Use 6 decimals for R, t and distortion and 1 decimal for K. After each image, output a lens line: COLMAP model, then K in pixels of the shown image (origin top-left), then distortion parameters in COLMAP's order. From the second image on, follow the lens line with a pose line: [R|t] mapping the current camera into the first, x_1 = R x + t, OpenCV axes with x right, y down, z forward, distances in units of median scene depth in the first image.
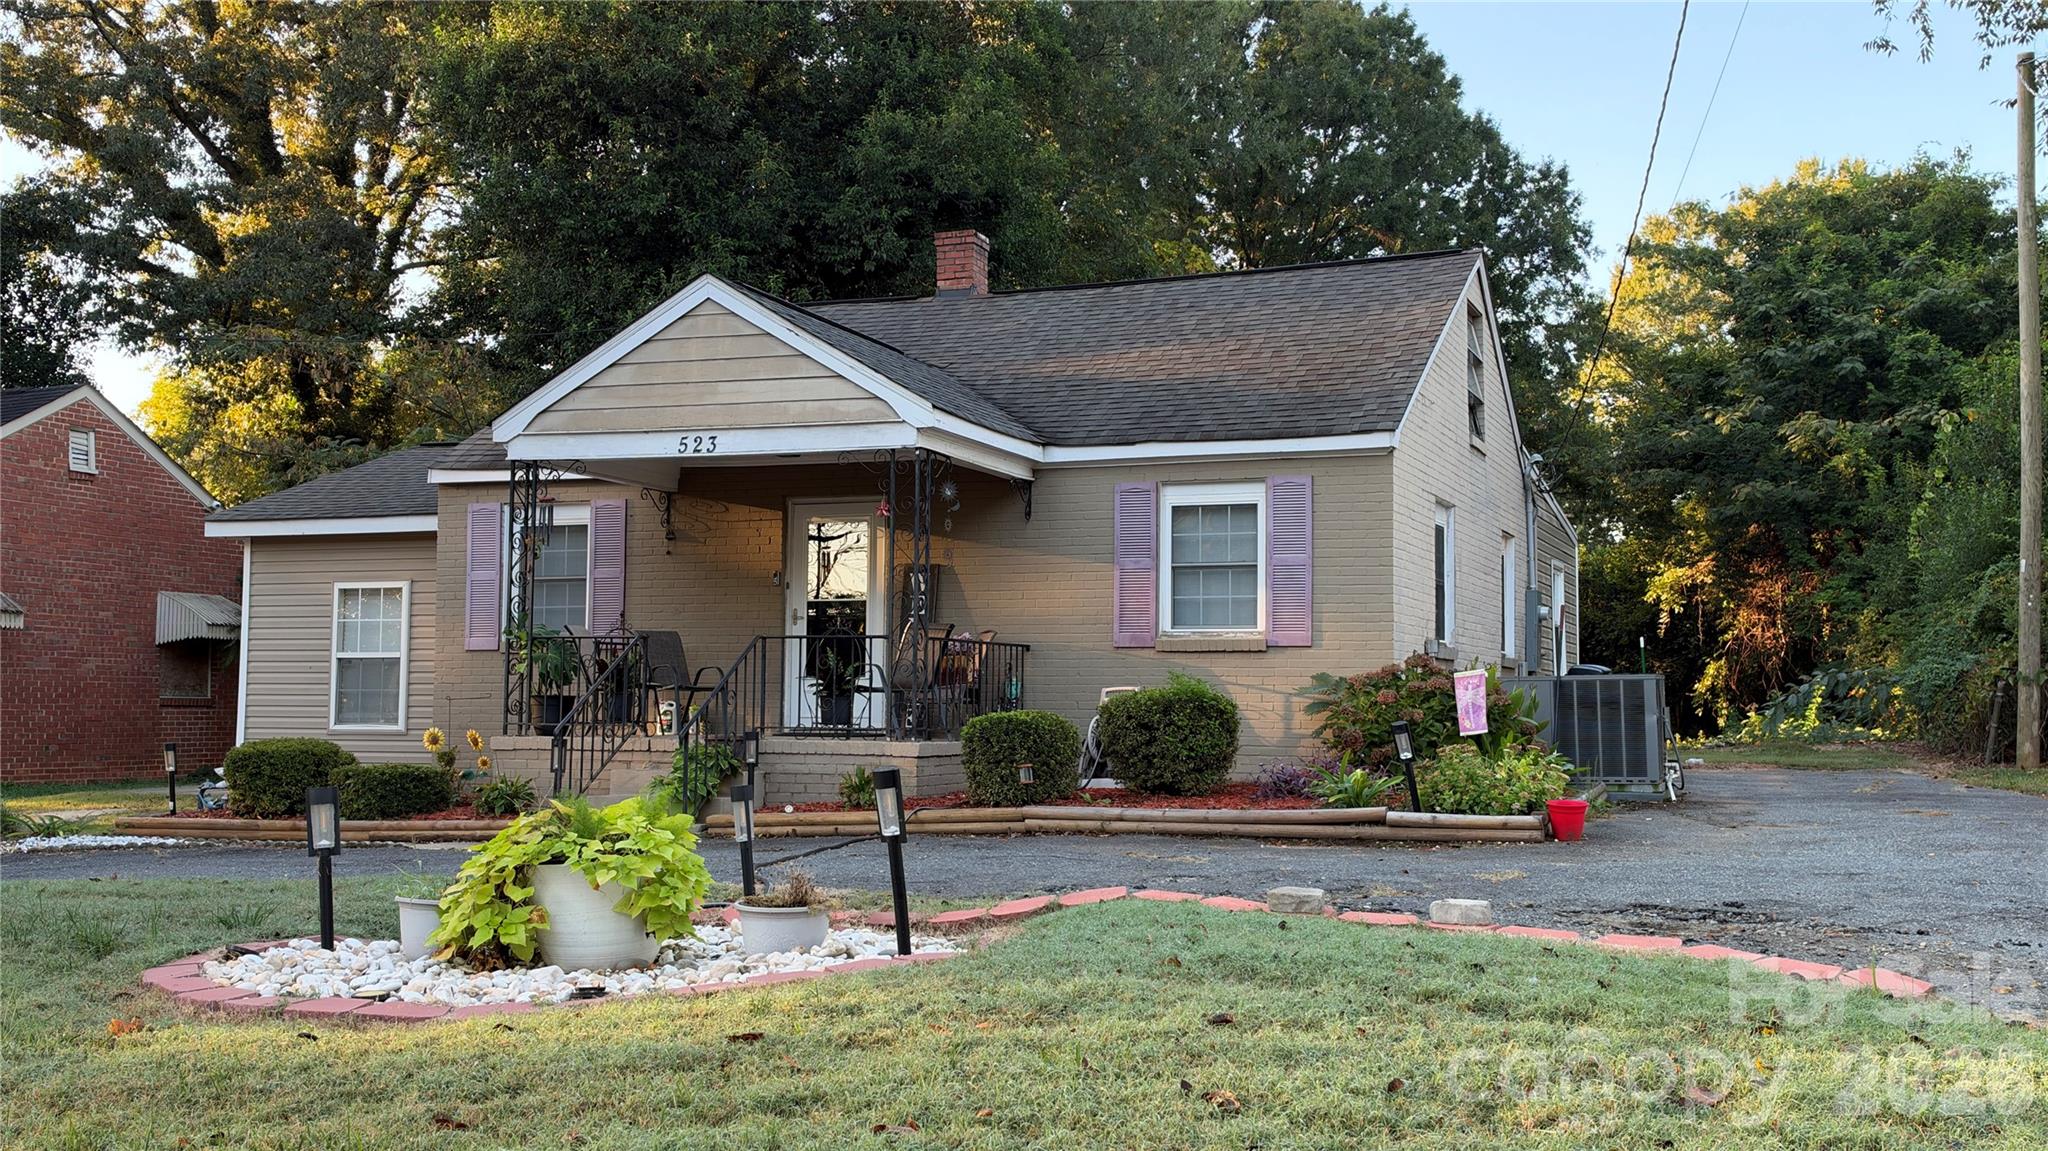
lens RADIAL K [[2054.7, 0, 1024.0], [0, 2054.7, 575.5], [0, 0, 1]] dist [0.280685, -0.799633]
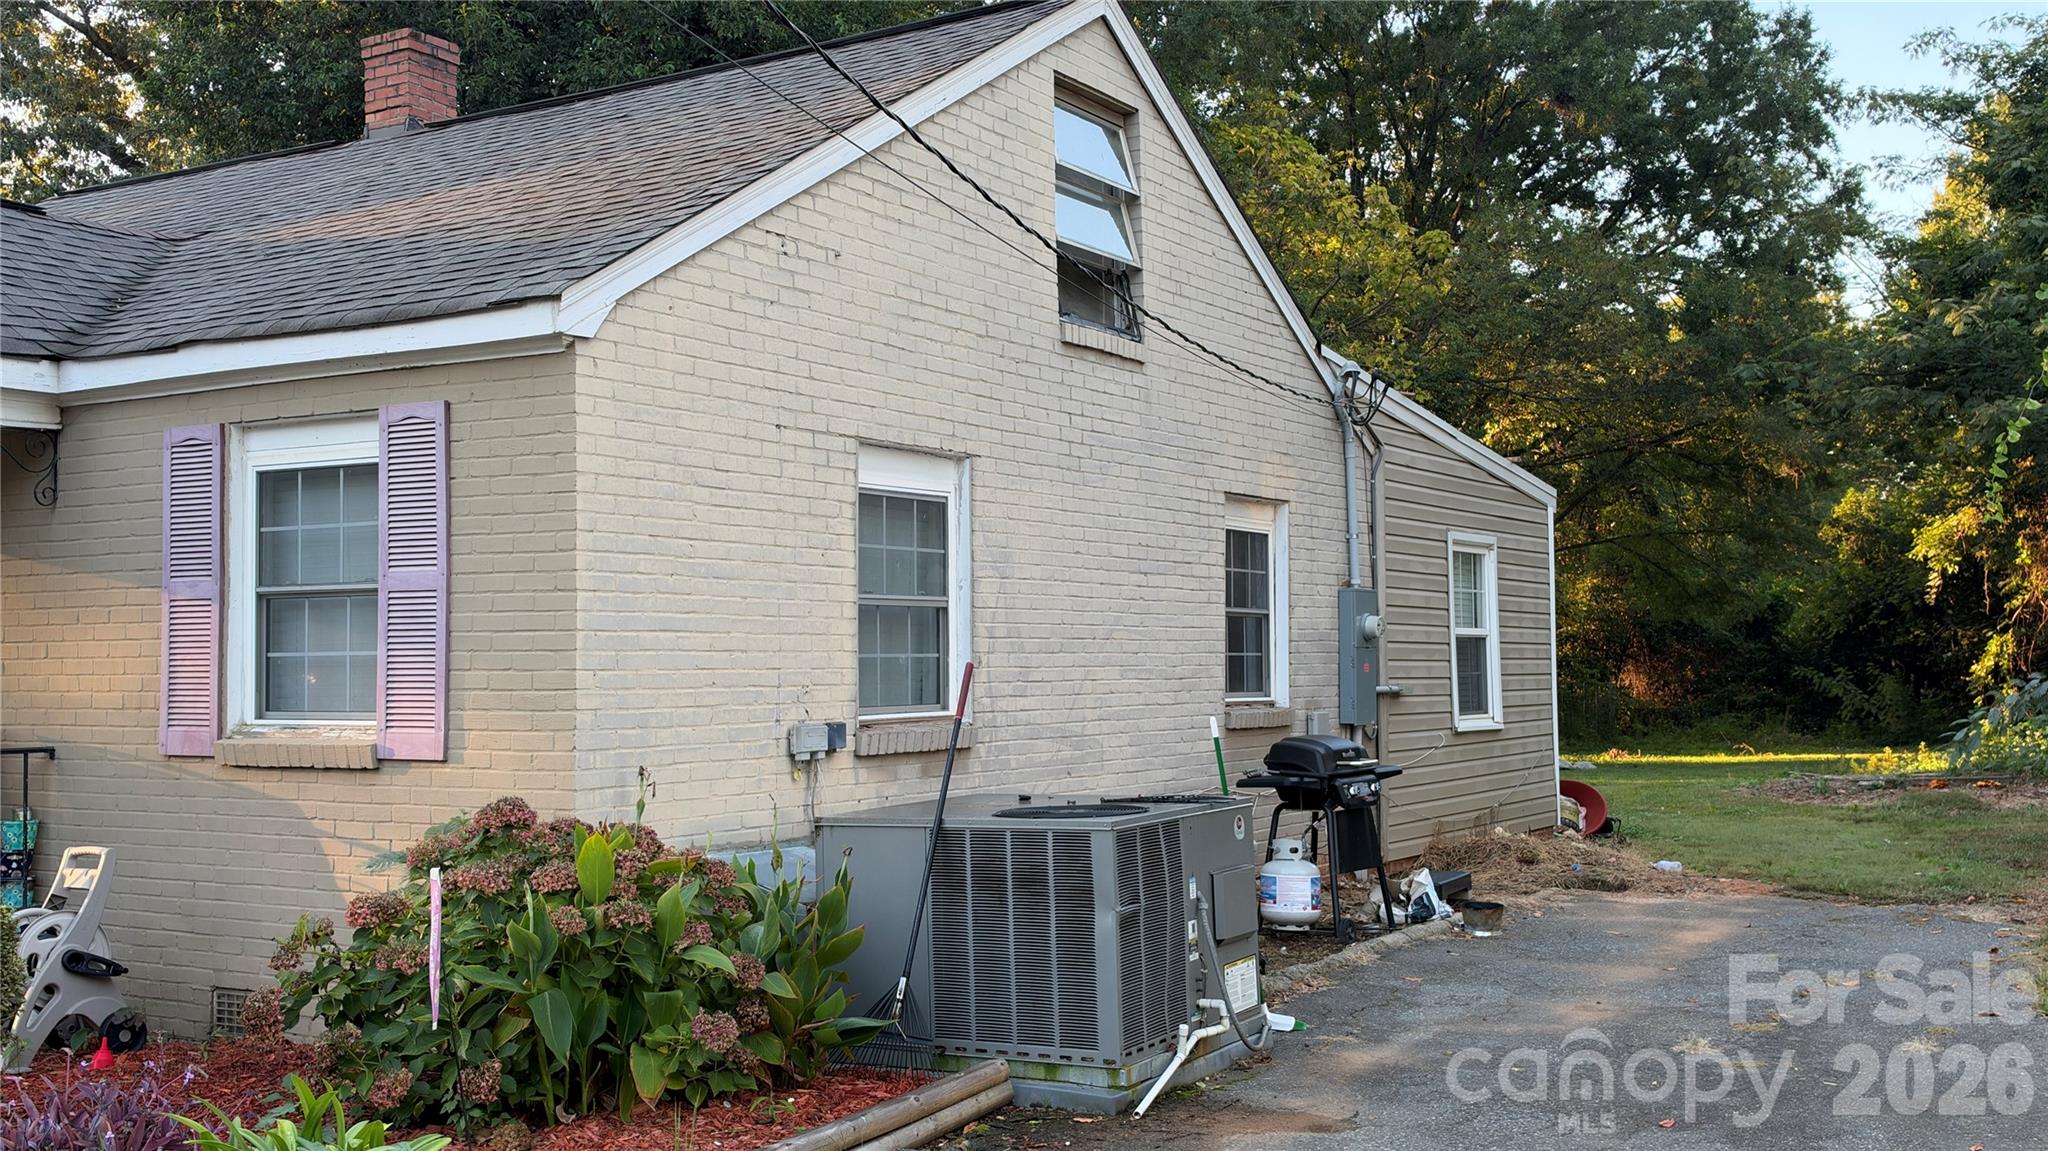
lens RADIAL K [[2054.7, 0, 1024.0], [0, 2054.7, 575.5], [0, 0, 1]] dist [0.280685, -0.799633]
pose [[0.984117, -0.021489, -0.176216, 0.332245], [0.025111, 0.999516, 0.018350, -0.012885], [0.175736, -0.022484, 0.984180, 0.514586]]
